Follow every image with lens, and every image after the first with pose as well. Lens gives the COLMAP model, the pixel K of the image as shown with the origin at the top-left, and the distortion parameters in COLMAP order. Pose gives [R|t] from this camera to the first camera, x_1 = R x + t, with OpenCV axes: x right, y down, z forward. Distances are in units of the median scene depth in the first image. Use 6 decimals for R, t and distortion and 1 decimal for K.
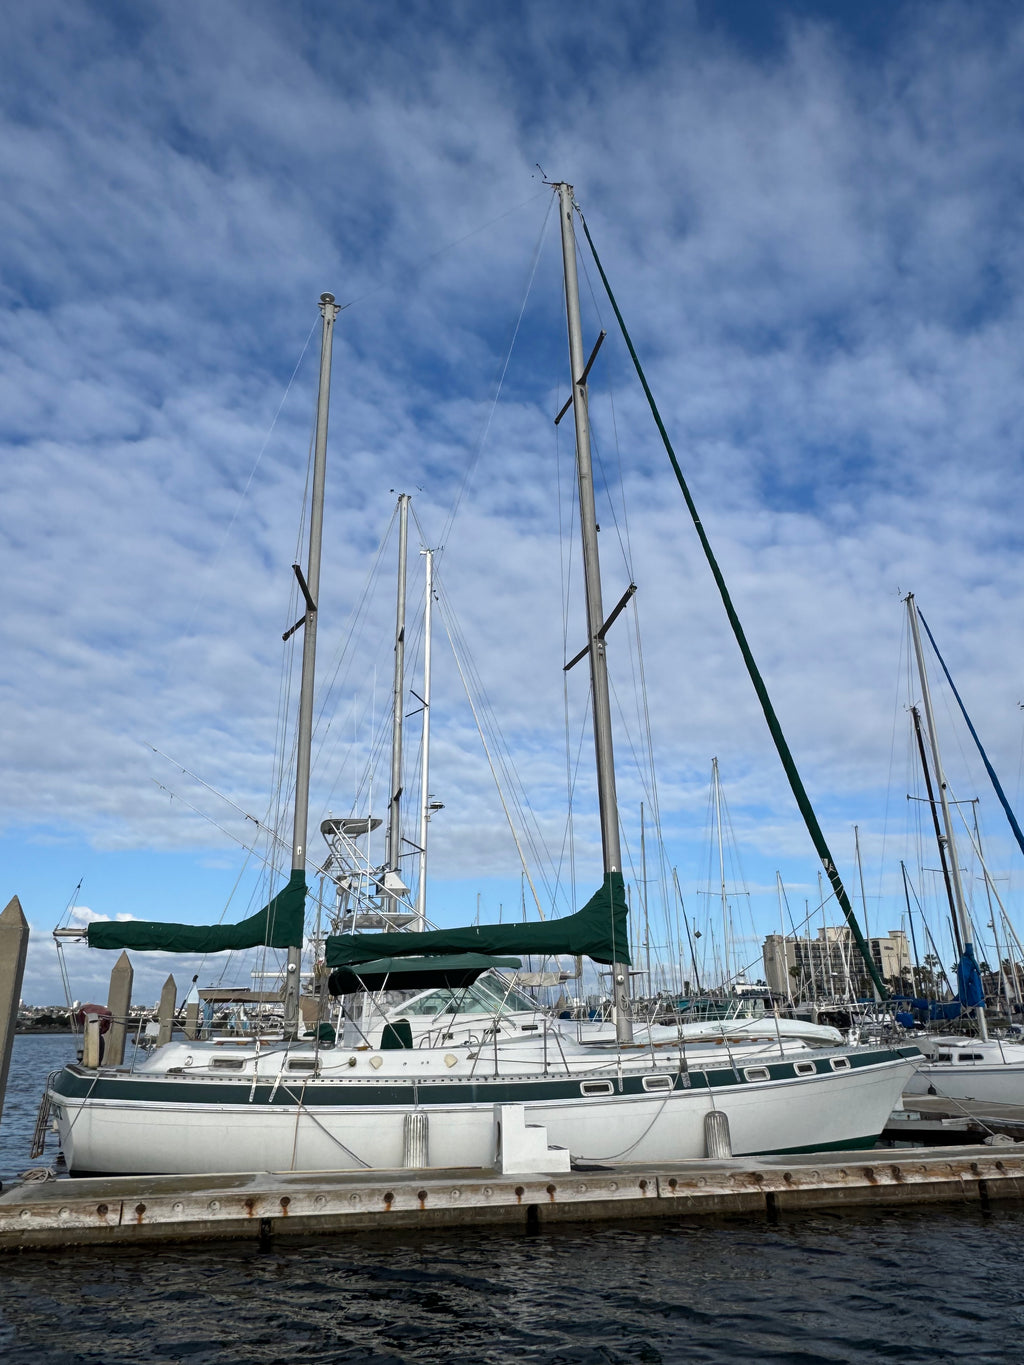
lens RADIAL K [[932.7, 0, 511.0], [0, 932.7, 669.0], [0, 0, 1]] dist [-0.004797, 0.007342]
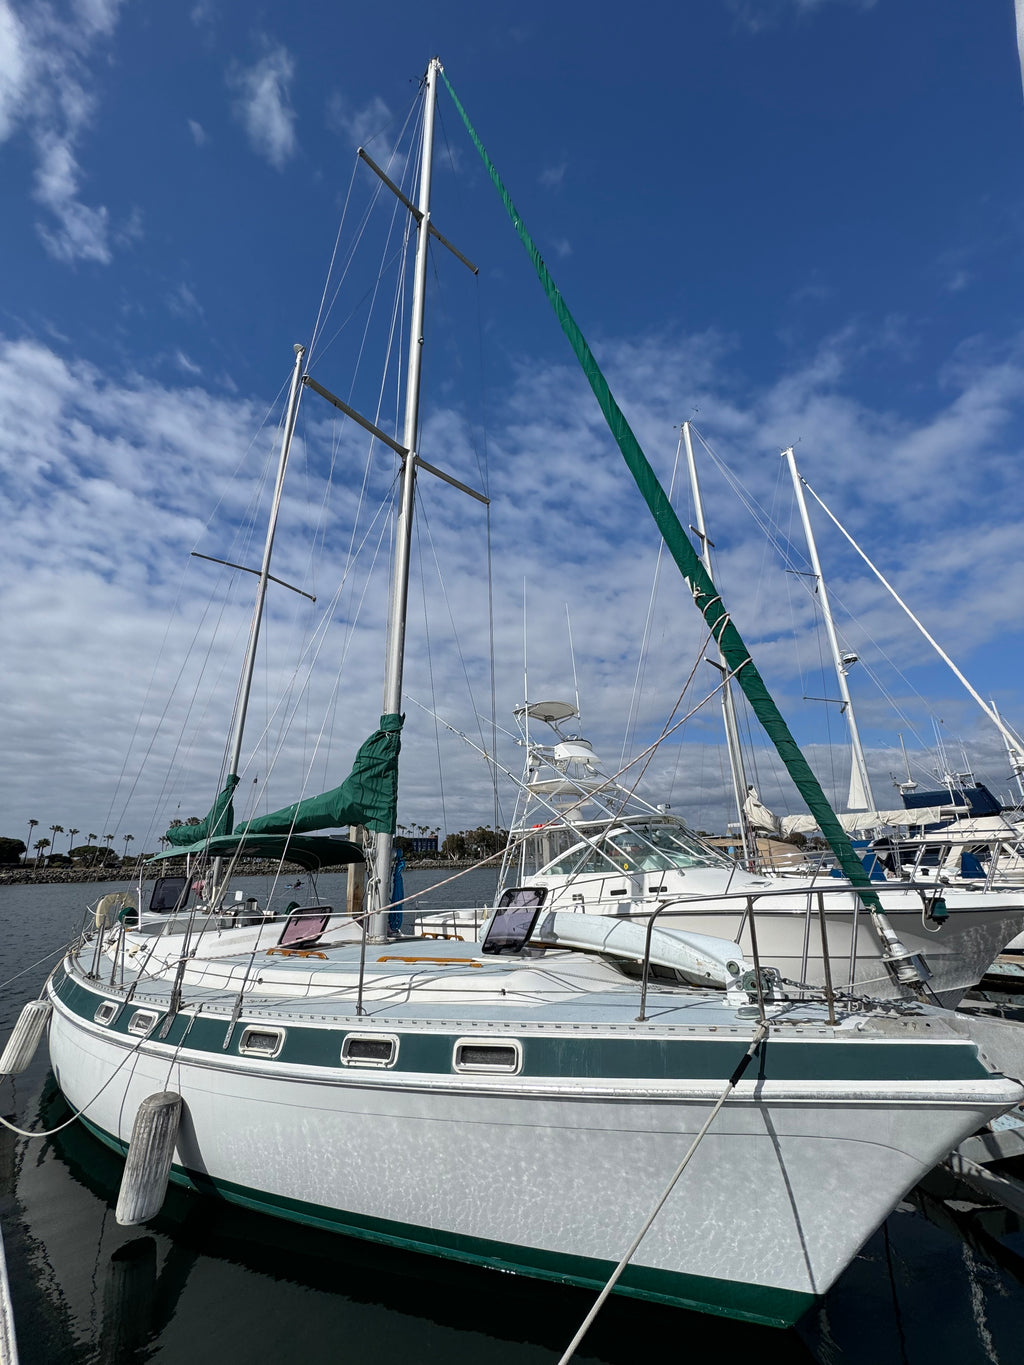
lens RADIAL K [[542.9, 0, 511.6], [0, 542.9, 683.0], [0, 0, 1]] dist [0.003626, -0.001598]
pose [[0.519647, -0.268301, -0.811161, 0.704139], [0.326339, 0.939758, -0.101776, 0.350592], [0.789601, -0.211825, 0.575899, 1.064652]]
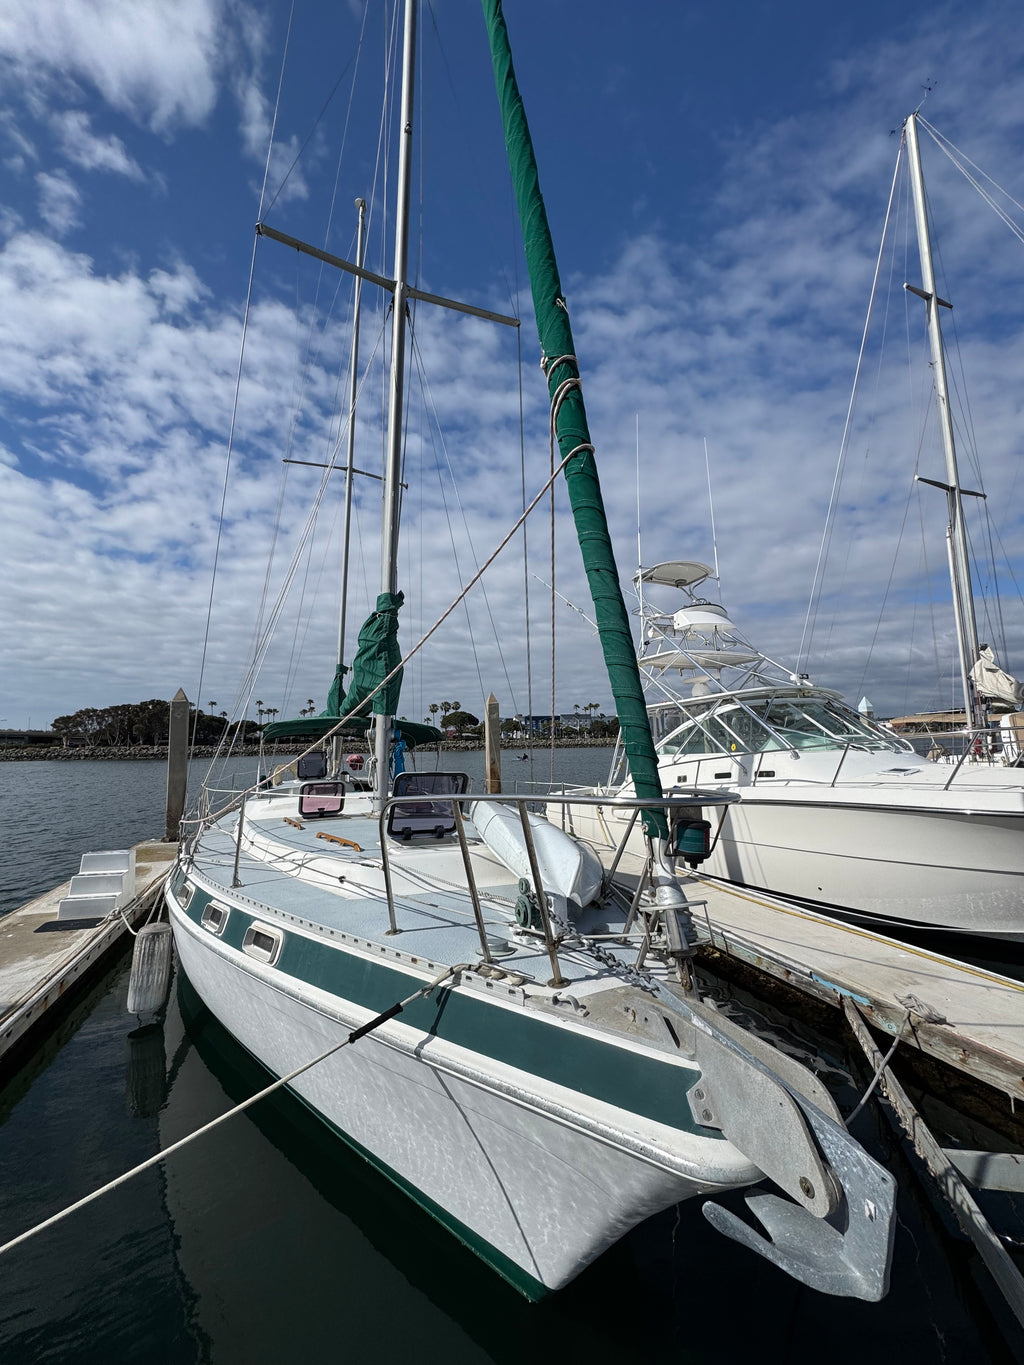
lens RADIAL K [[542.9, 0, 514.9], [0, 542.9, 675.6], [0, 0, 1]] dist [0.003626, -0.001598]
pose [[0.143748, -0.114648, -0.982951, 0.708628], [0.373860, 0.925951, -0.053326, 0.439336], [0.916278, -0.359821, 0.175966, 1.289837]]
